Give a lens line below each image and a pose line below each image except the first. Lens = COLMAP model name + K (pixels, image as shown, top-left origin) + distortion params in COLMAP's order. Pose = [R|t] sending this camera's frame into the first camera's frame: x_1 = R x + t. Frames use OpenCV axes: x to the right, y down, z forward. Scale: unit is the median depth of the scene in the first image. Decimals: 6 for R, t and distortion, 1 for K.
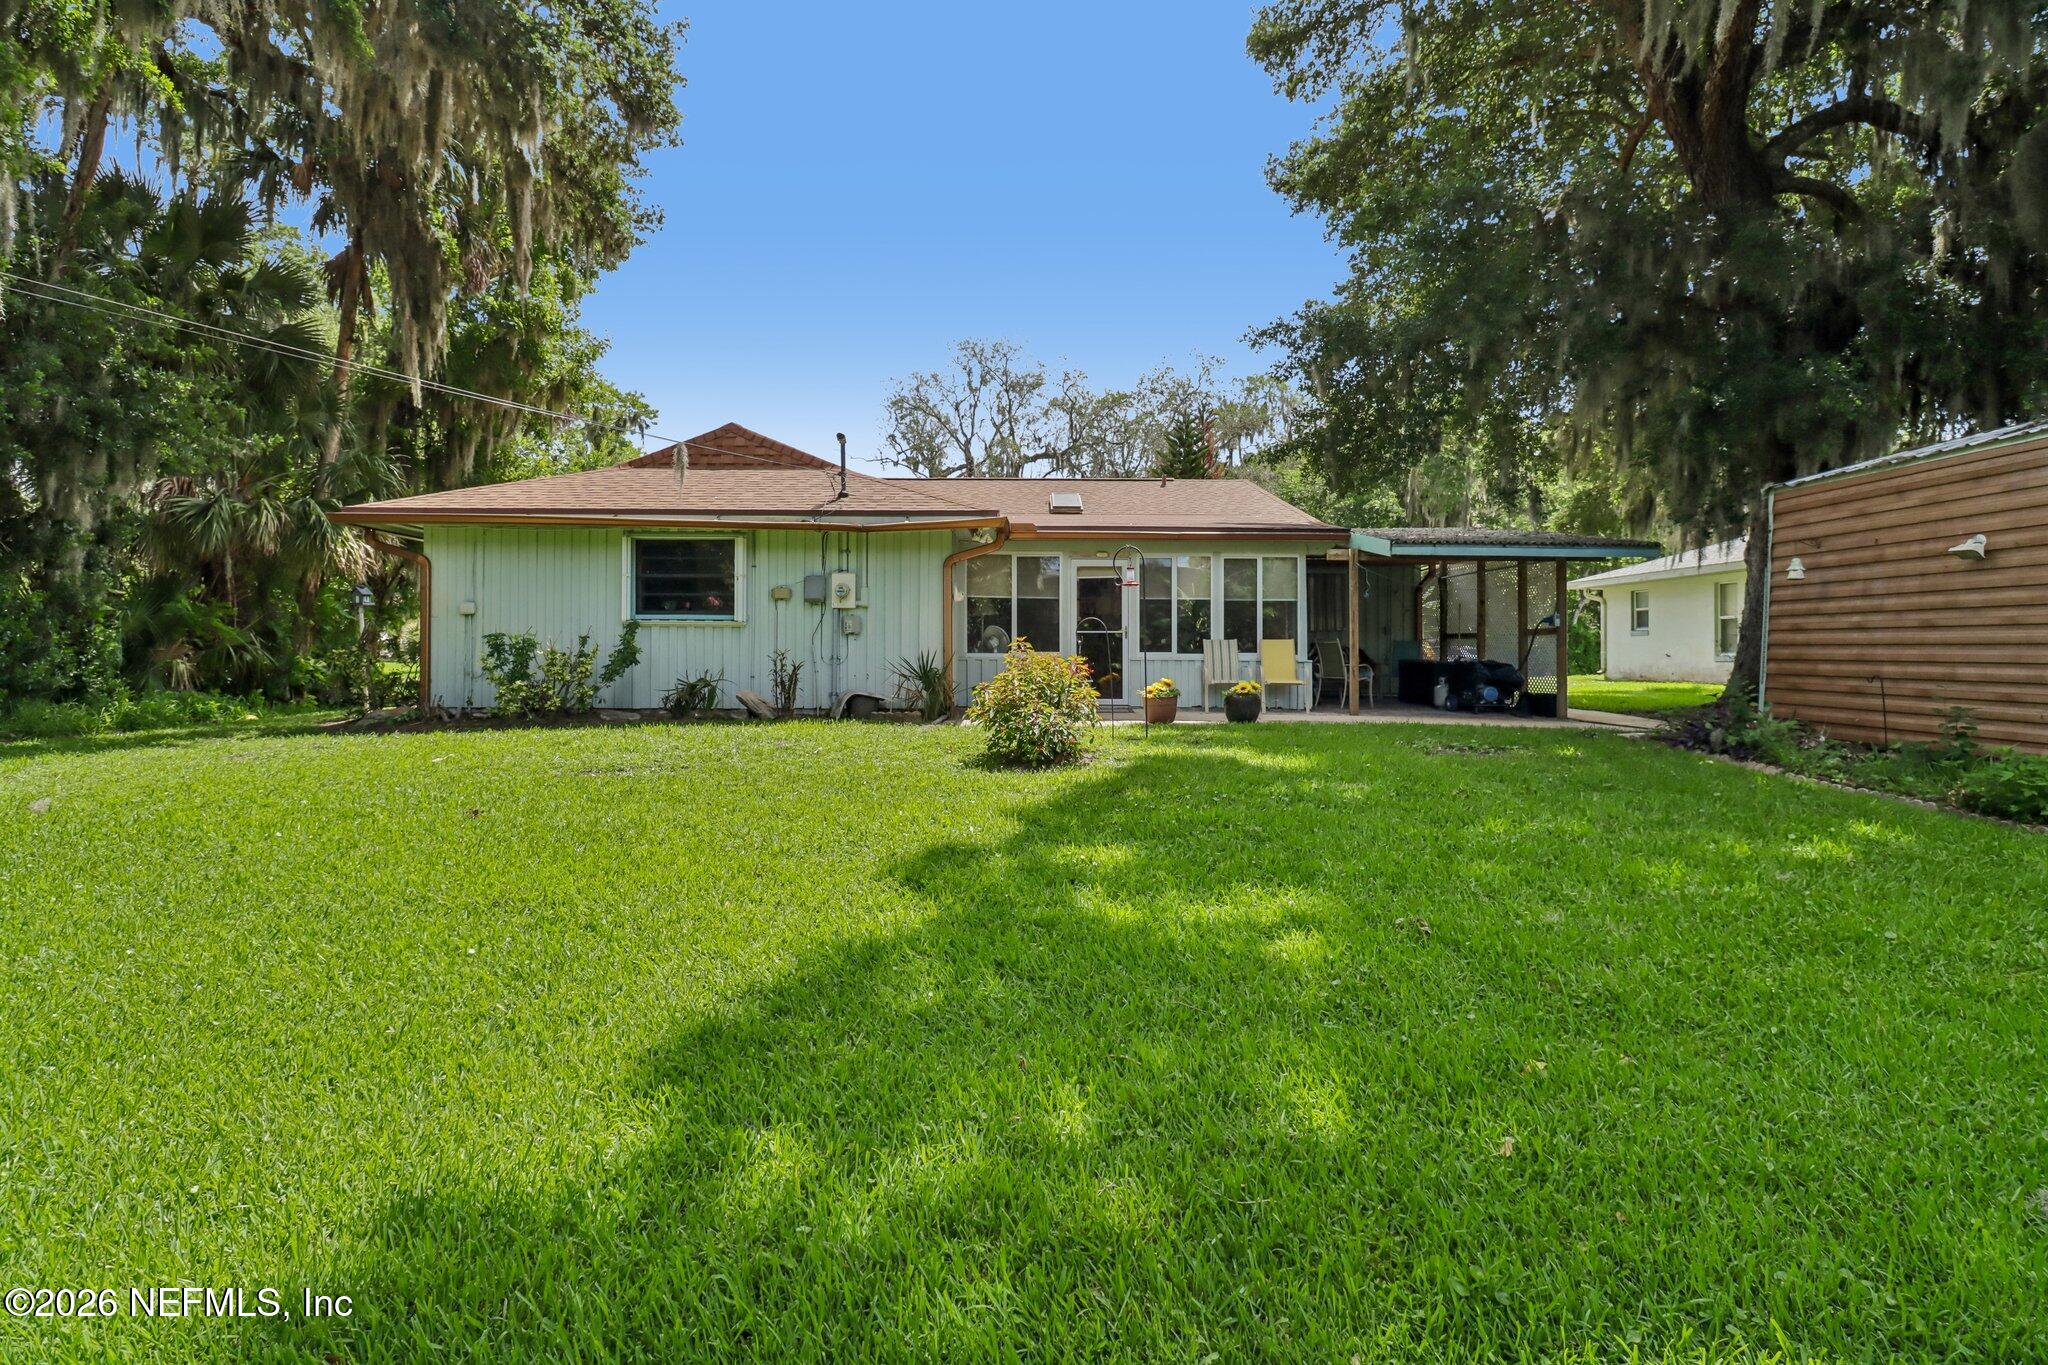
lens RADIAL K [[934.9, 0, 1025.8], [0, 934.9, 651.4], [0, 0, 1]] dist [0.030369, -0.015047]
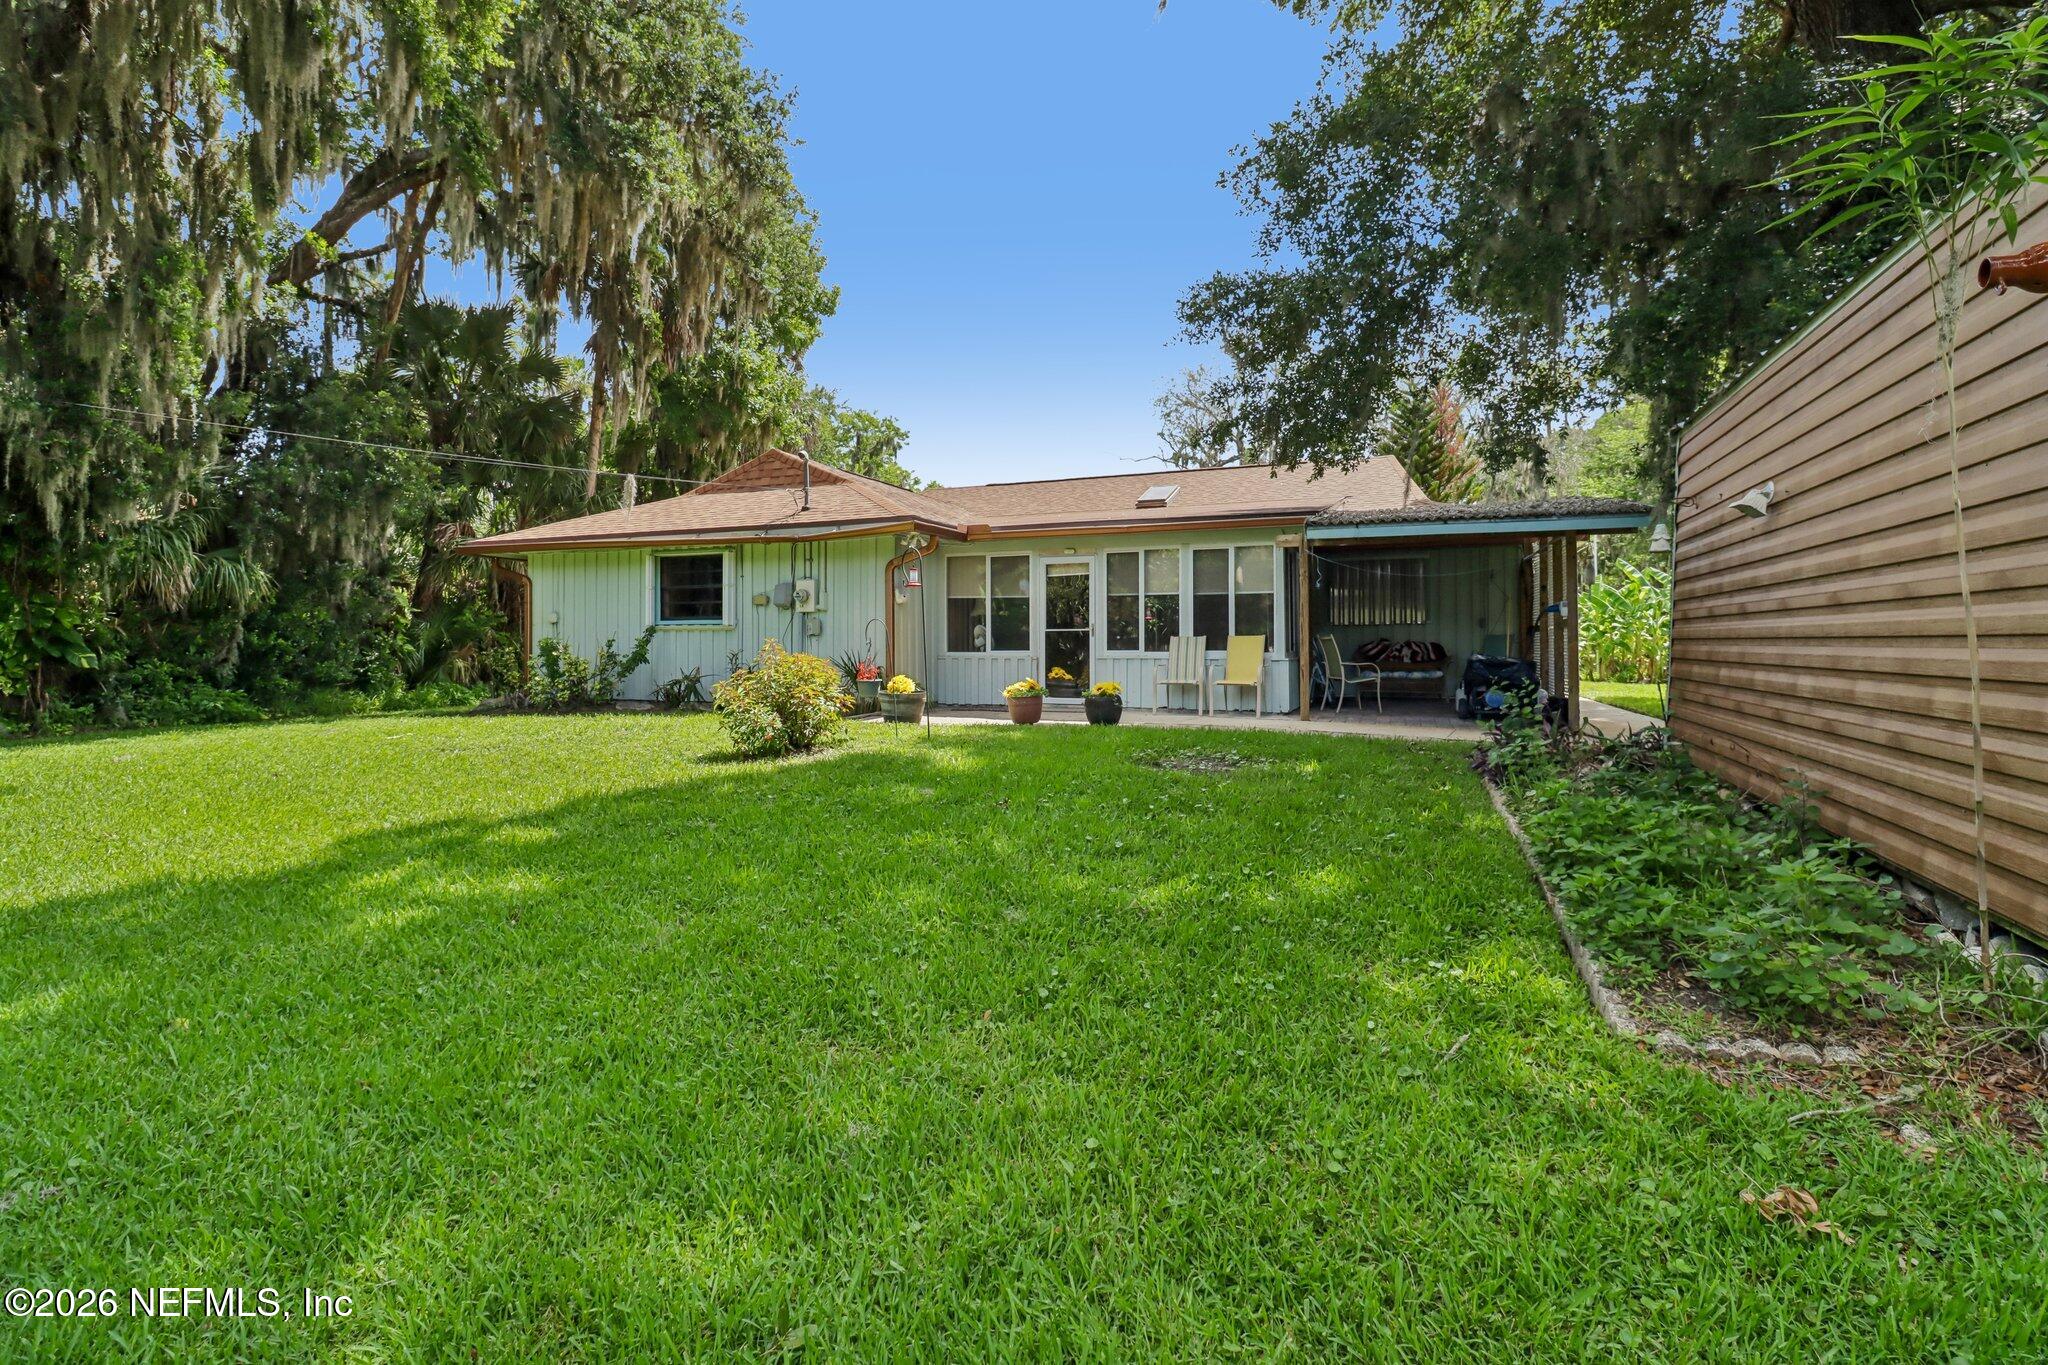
lens RADIAL K [[934.9, 0, 1025.8], [0, 934.9, 651.4], [0, 0, 1]] dist [0.030369, -0.015047]
pose [[0.928438, -0.004566, -0.371460, 0.408132], [0.005805, 0.999981, 0.002217, -0.000685], [0.371443, -0.004215, 0.928446, 0.070105]]
